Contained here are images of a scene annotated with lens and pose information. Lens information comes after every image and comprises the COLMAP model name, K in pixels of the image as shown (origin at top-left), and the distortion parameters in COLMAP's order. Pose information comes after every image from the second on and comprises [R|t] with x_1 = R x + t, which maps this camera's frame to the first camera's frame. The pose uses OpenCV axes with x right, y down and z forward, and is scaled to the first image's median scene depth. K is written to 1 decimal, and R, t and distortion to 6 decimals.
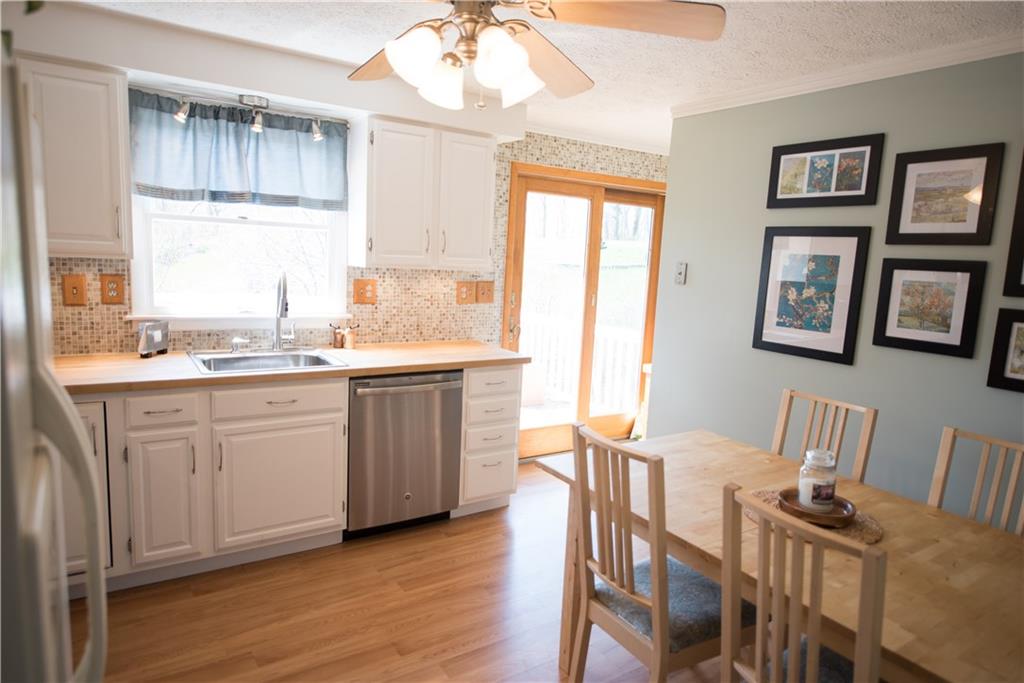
lens RADIAL K [[617.9, 0, 507.5], [0, 617.9, 342.7], [0, 0, 1]] dist [0.001528, -0.007154]
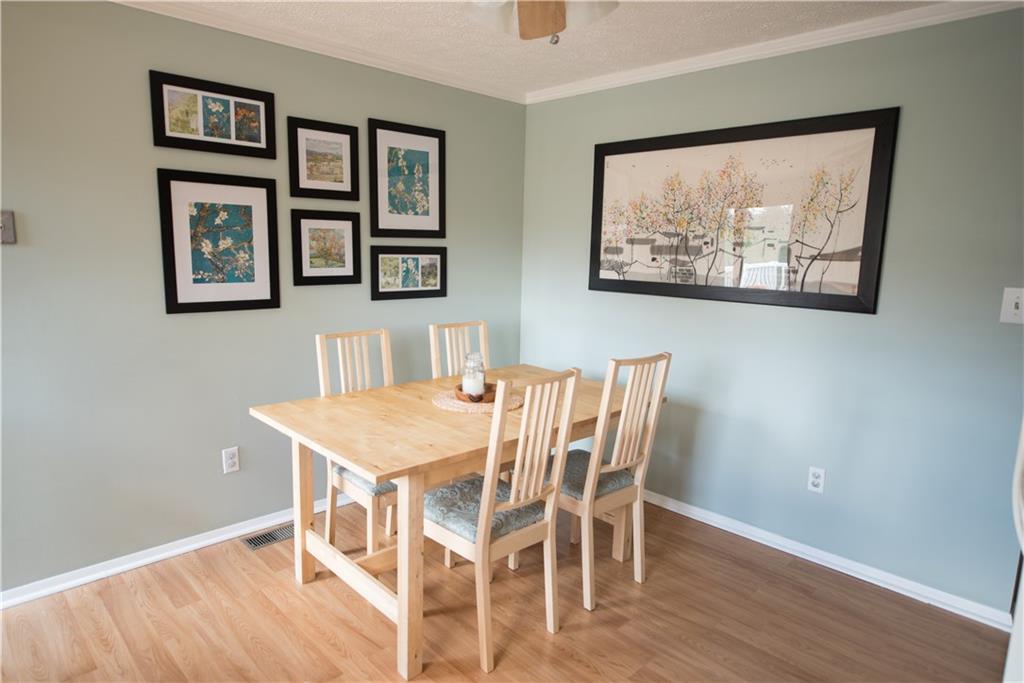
lens RADIAL K [[617.9, 0, 512.9], [0, 617.9, 341.2], [0, 0, 1]] dist [0.001528, -0.007154]
pose [[-0.193226, -0.207920, 0.958871, -0.582982], [0.106687, 0.967041, 0.231190, -0.114967], [-0.975337, 0.146970, -0.164675, 0.783399]]
